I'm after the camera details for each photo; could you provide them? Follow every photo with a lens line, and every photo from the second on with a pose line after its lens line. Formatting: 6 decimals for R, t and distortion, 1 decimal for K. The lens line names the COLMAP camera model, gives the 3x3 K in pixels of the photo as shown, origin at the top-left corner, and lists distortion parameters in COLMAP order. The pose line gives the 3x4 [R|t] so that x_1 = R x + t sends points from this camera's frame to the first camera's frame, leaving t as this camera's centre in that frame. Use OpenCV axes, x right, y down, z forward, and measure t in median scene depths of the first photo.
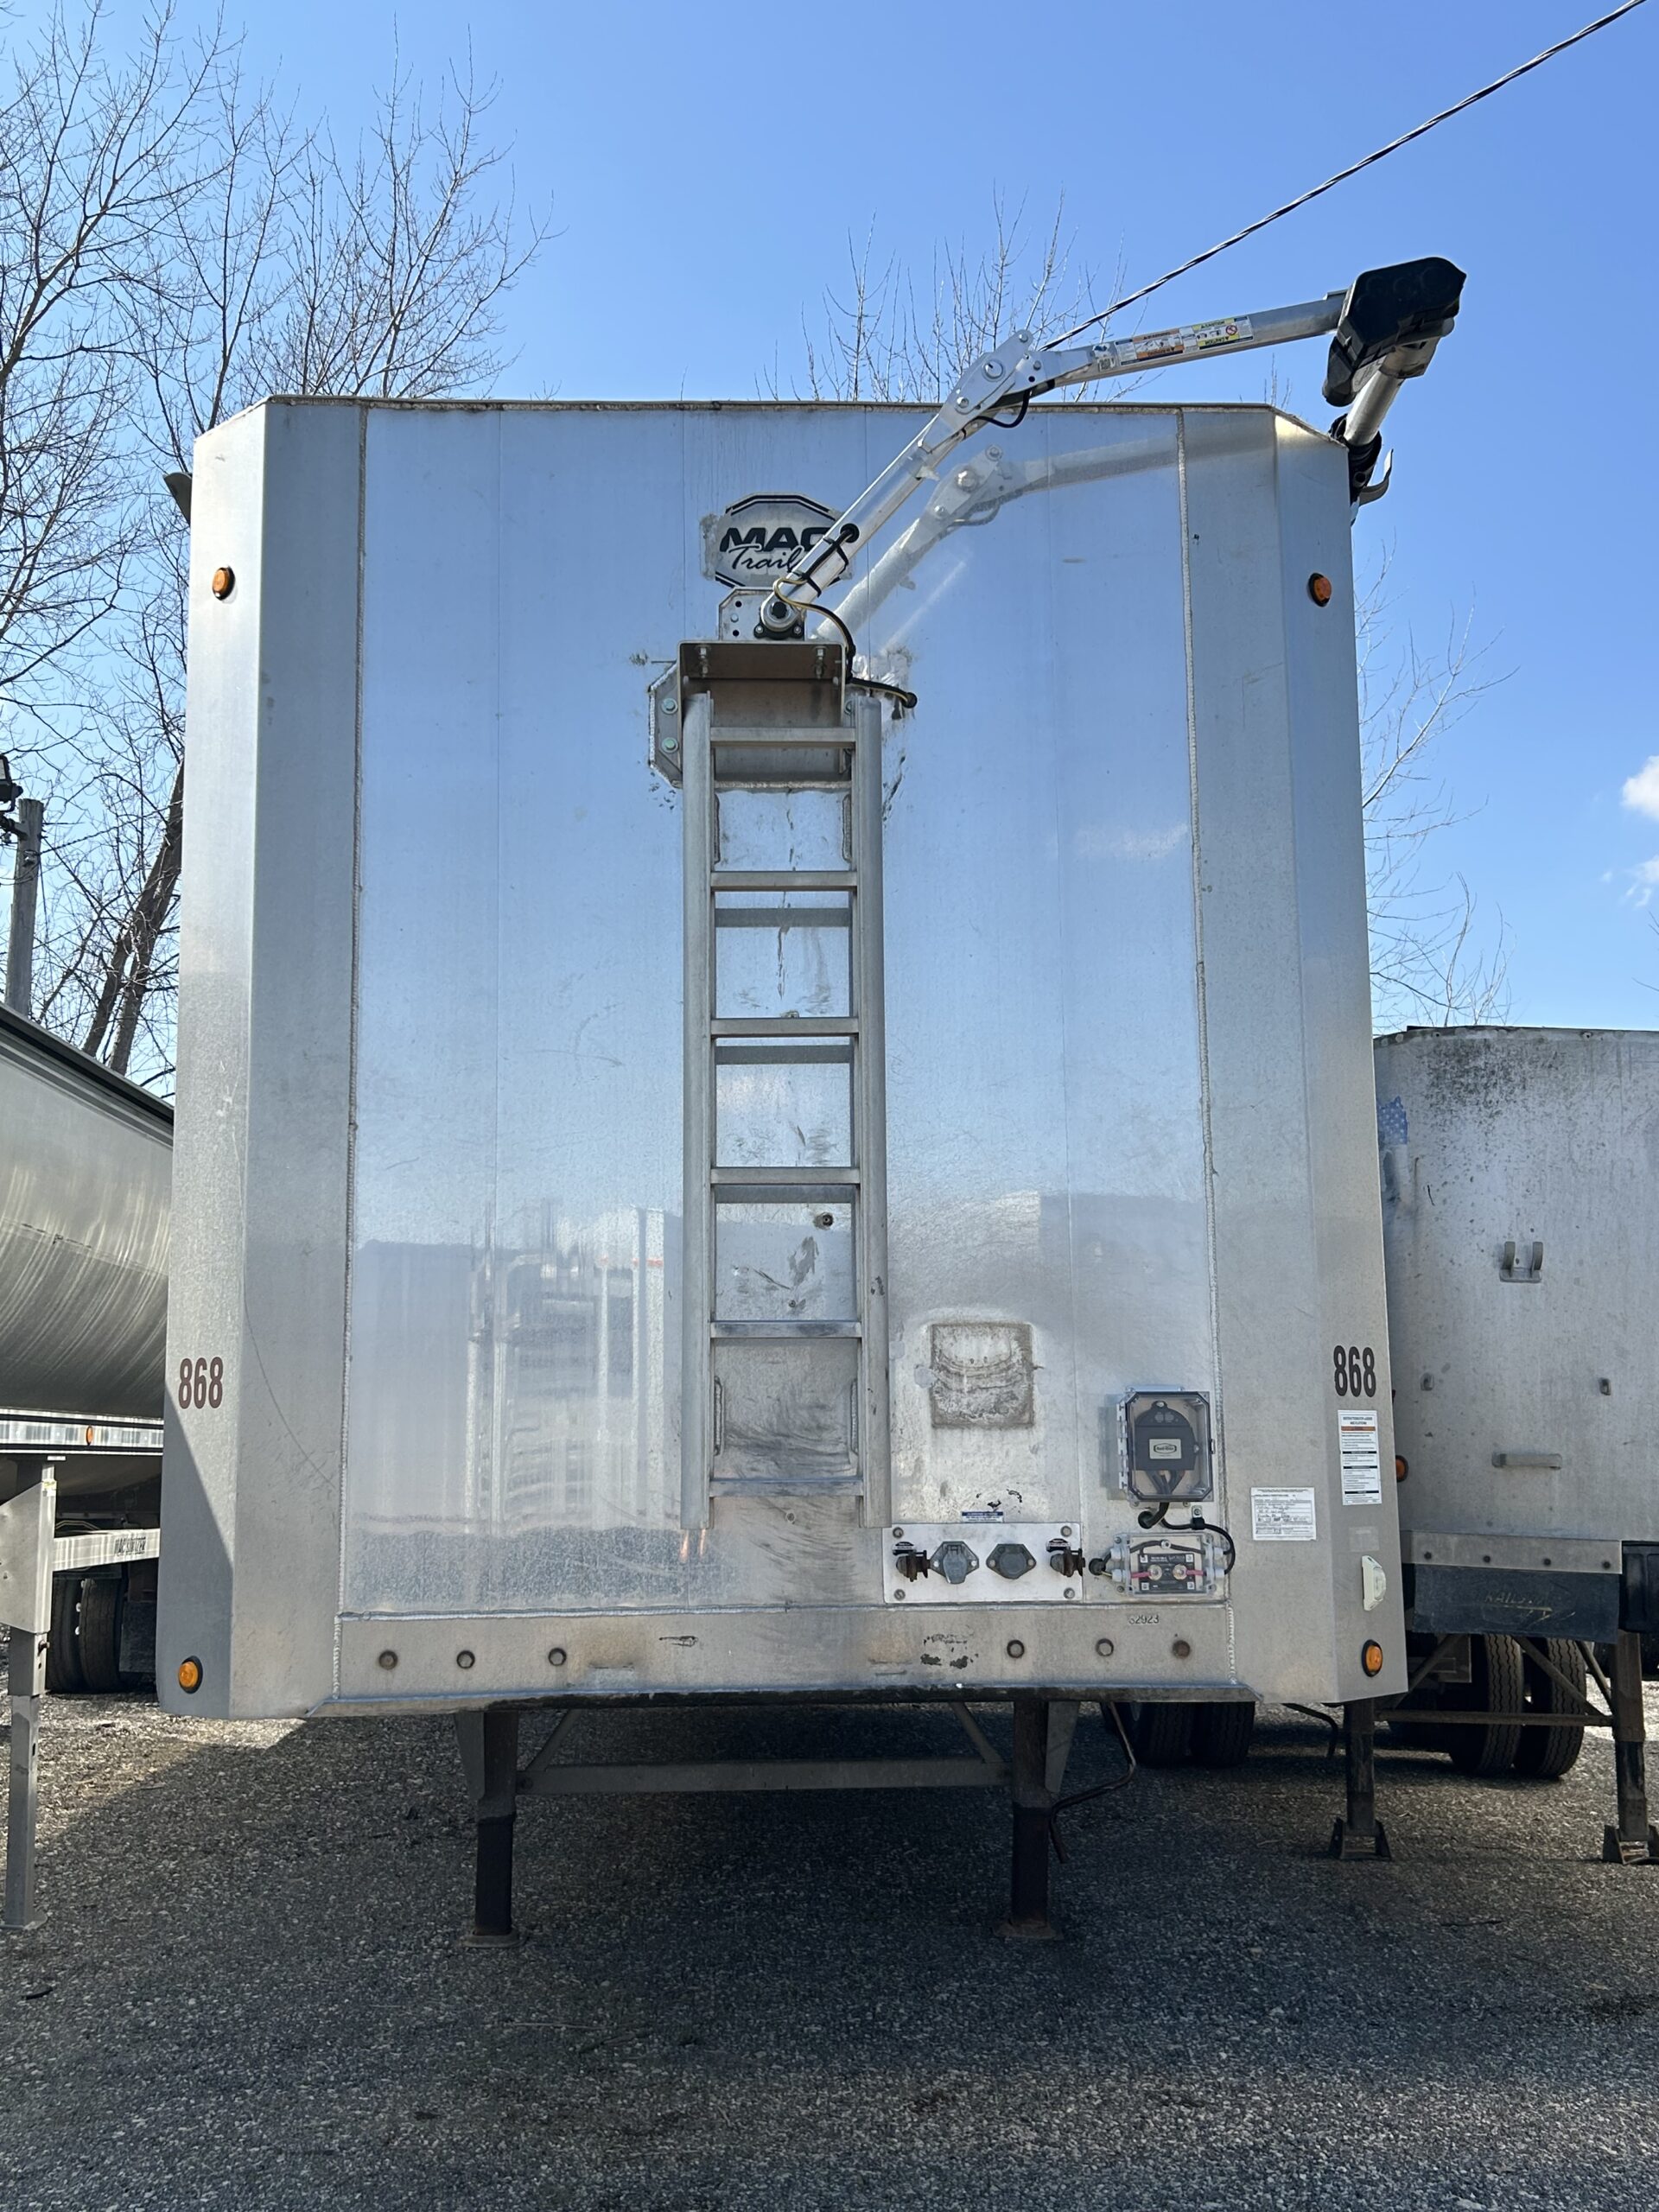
lens RADIAL K [[2162.8, 0, 839.3], [0, 2162.8, 1115.8], [0, 0, 1]] dist [0.153074, 0.000000]
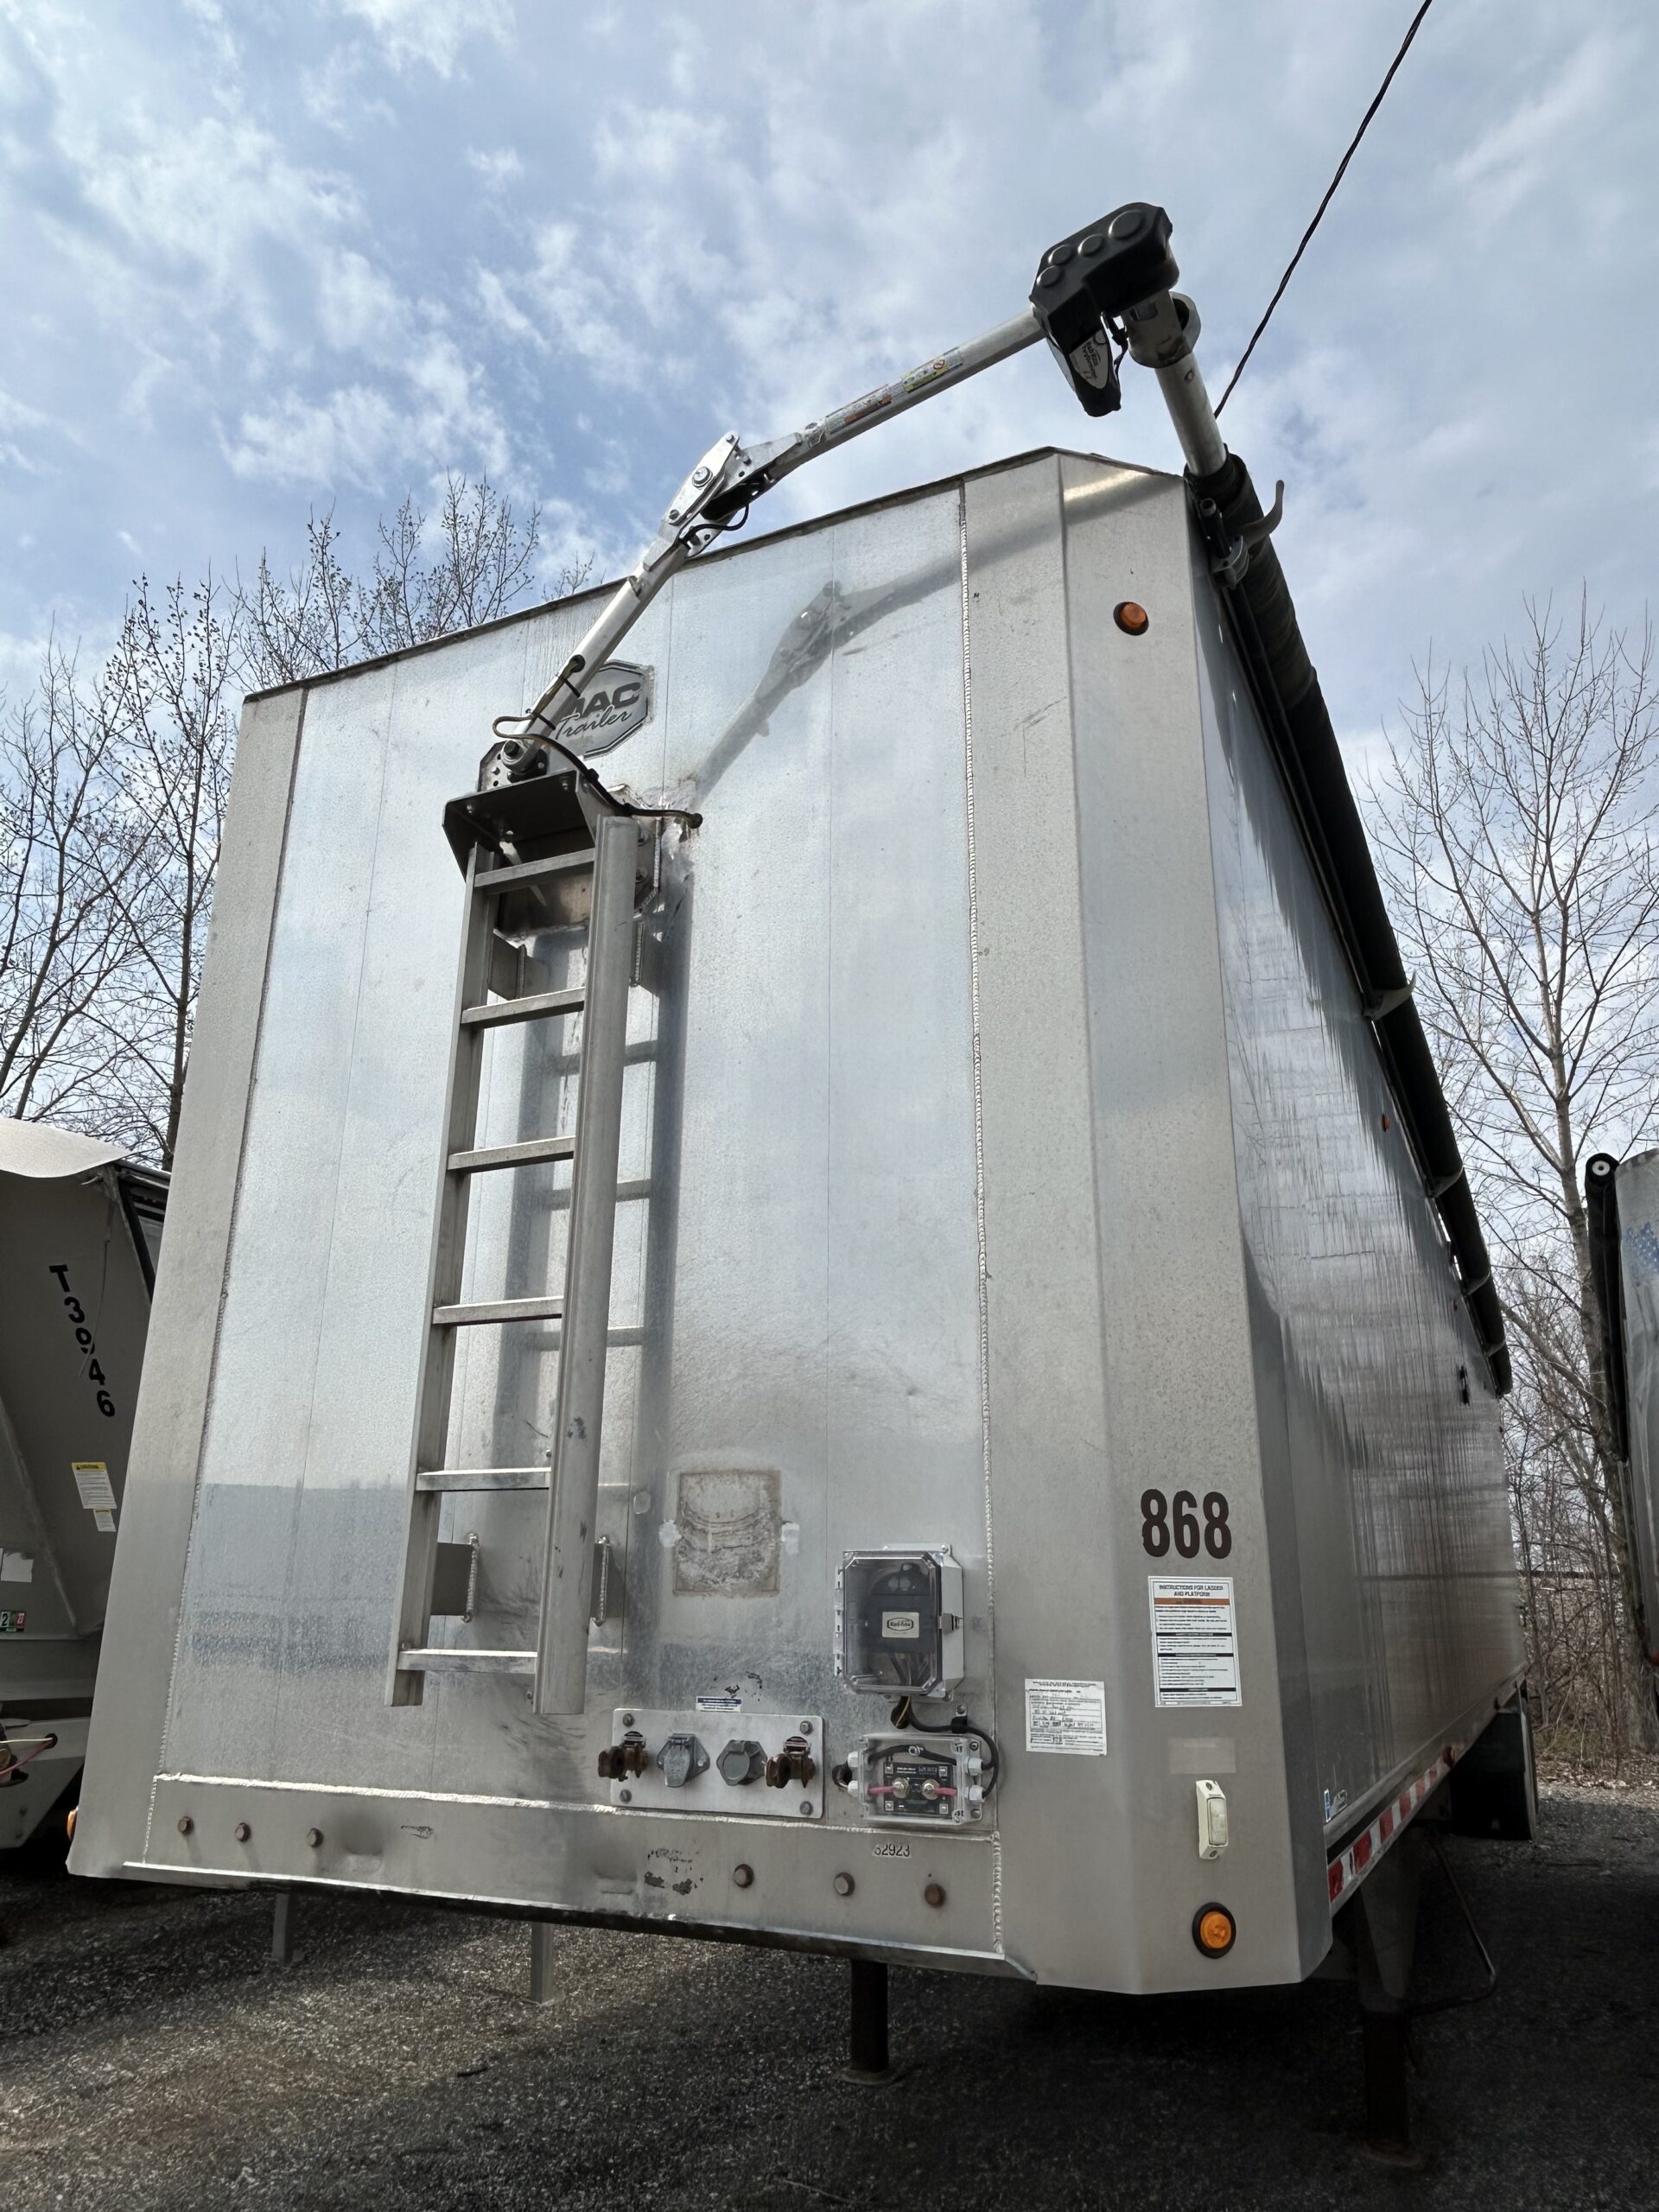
lens RADIAL K [[1520.0, 0, 824.1], [0, 1520.0, 1109.2], [0, 0, 1]] dist [0.020925, -0.002066]
pose [[0.885925, -0.126569, -0.446226, 0.383299], [0.050751, 0.982724, -0.177982, 0.063166], [0.461044, 0.135033, 0.877043, 0.457011]]
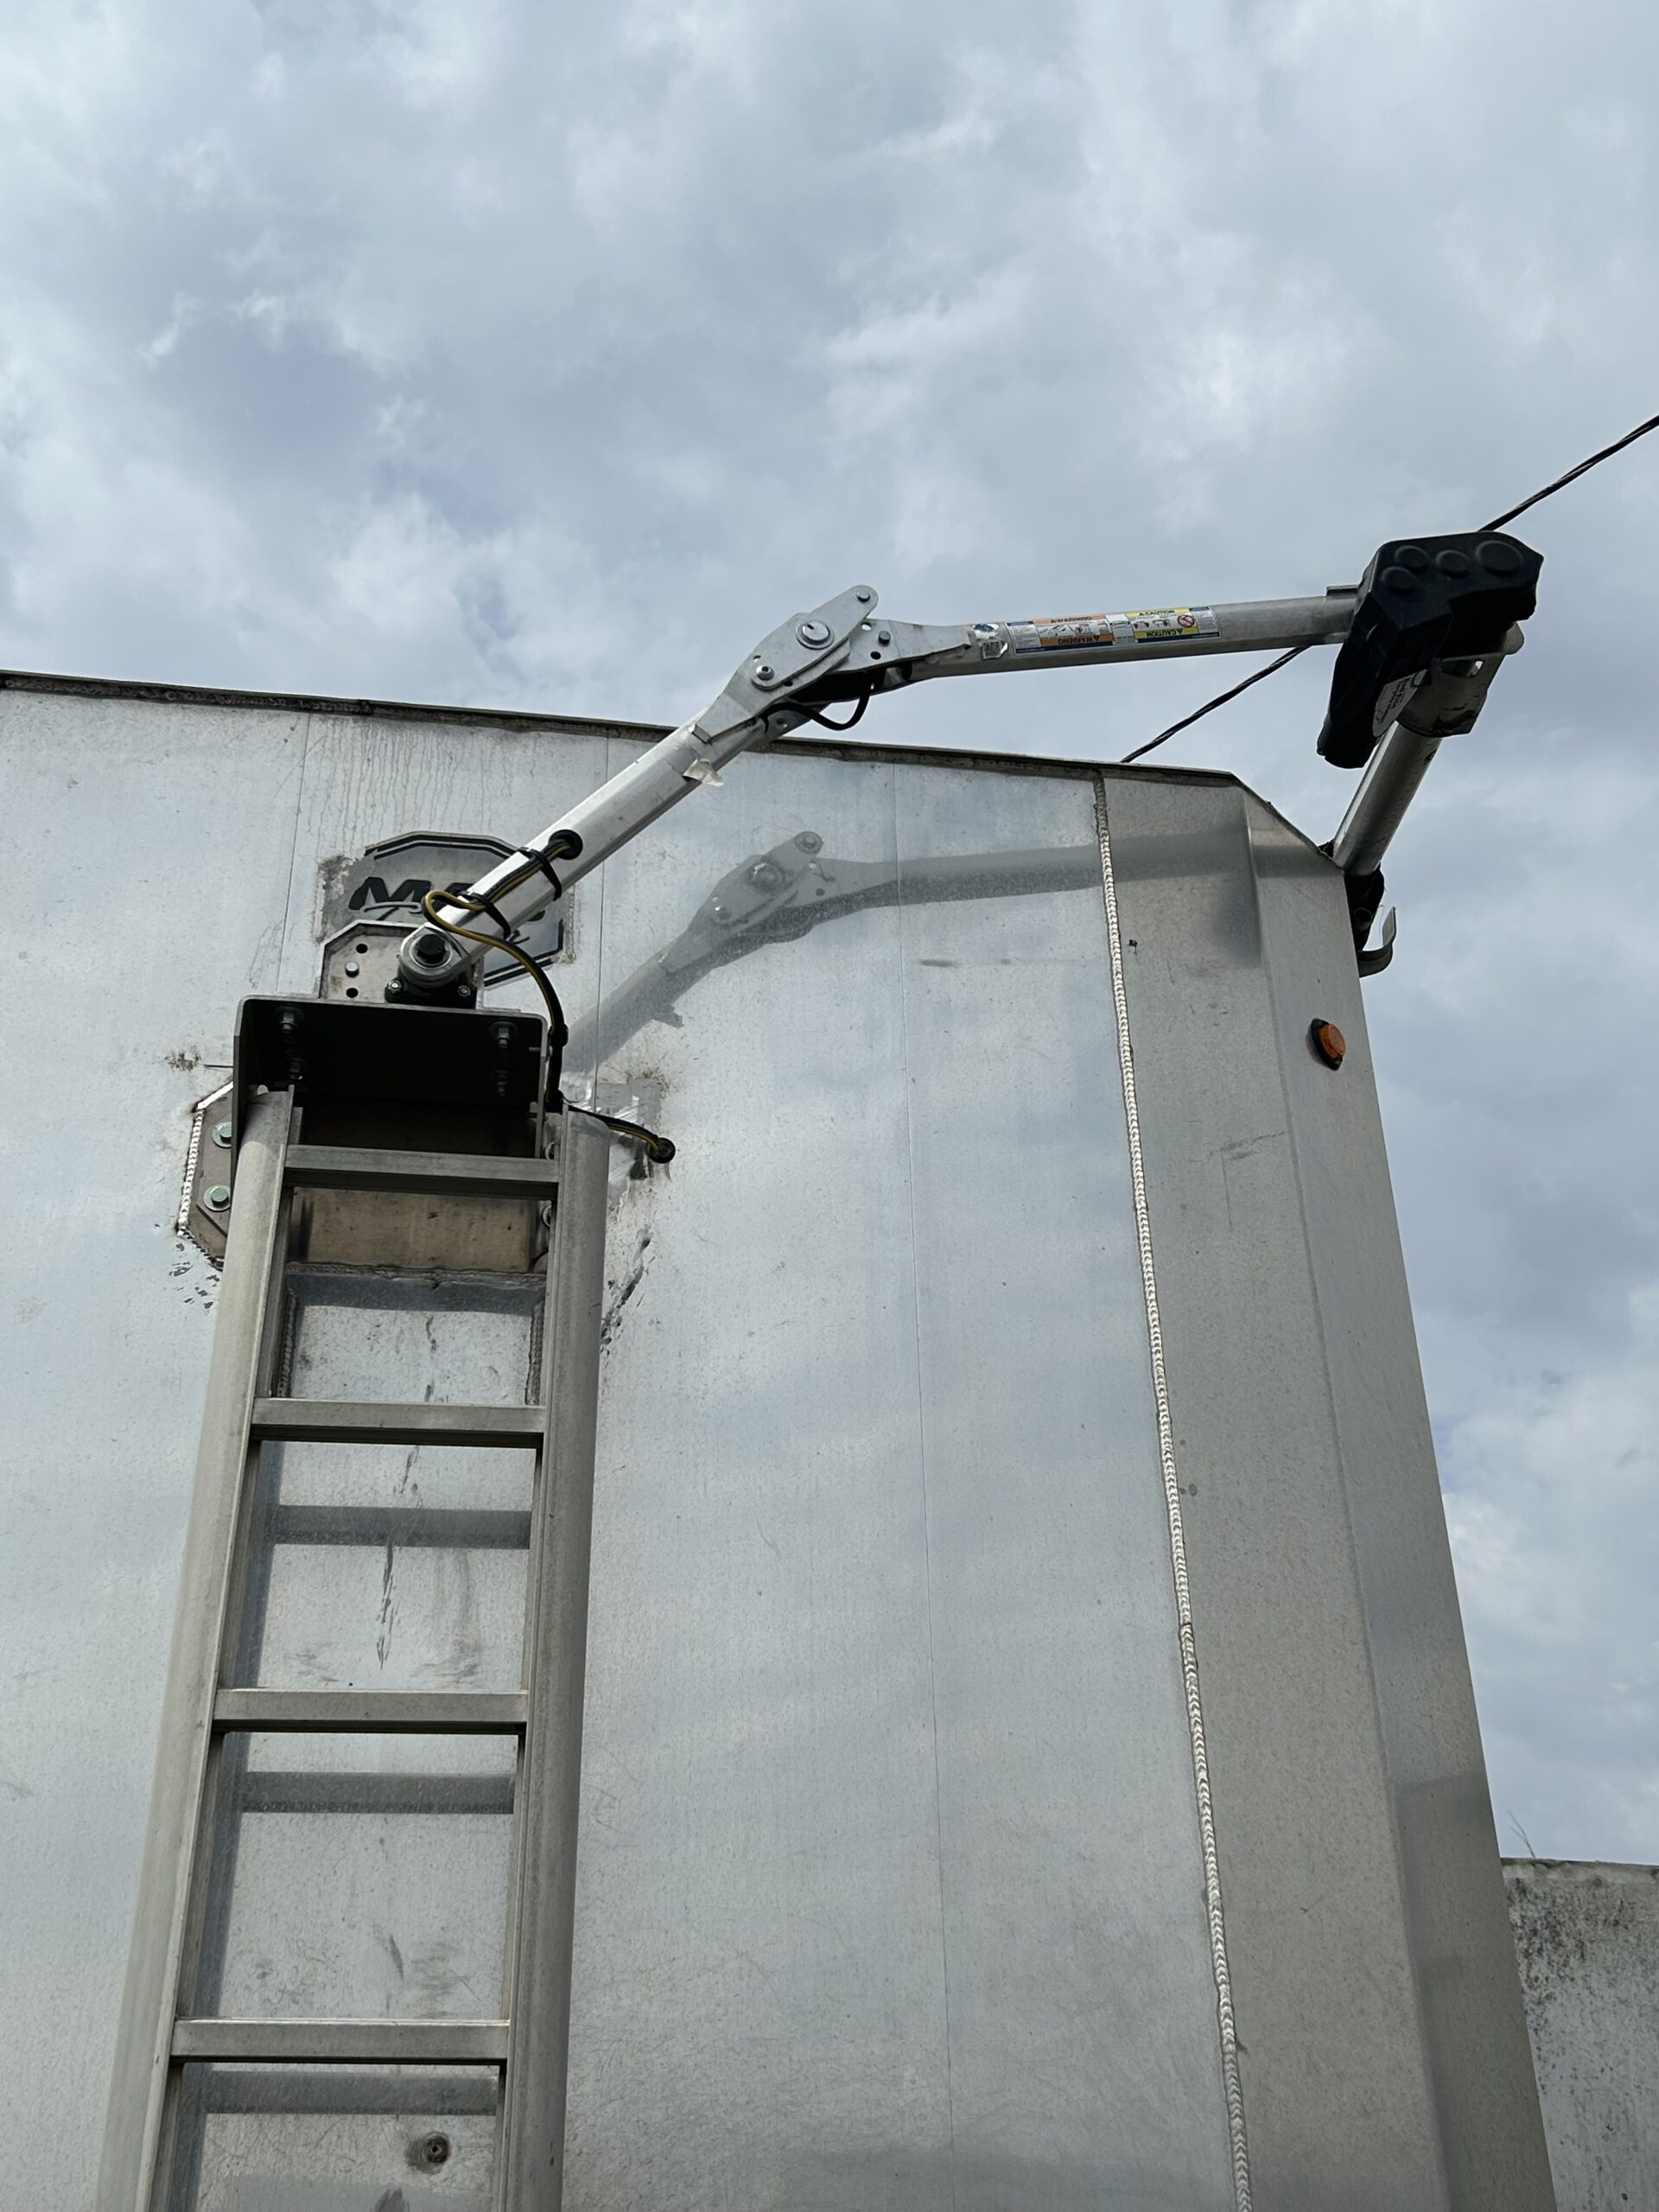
lens RADIAL K [[2322.7, 0, 846.3], [0, 2322.7, 1122.4], [0, 0, 1]] dist [0.034603, 0.000000]
pose [[0.994422, 0.048068, 0.093889, 0.023679], [-0.009566, 0.927556, -0.373561, 0.029963], [-0.105044, 0.370579, 0.922842, 0.442783]]
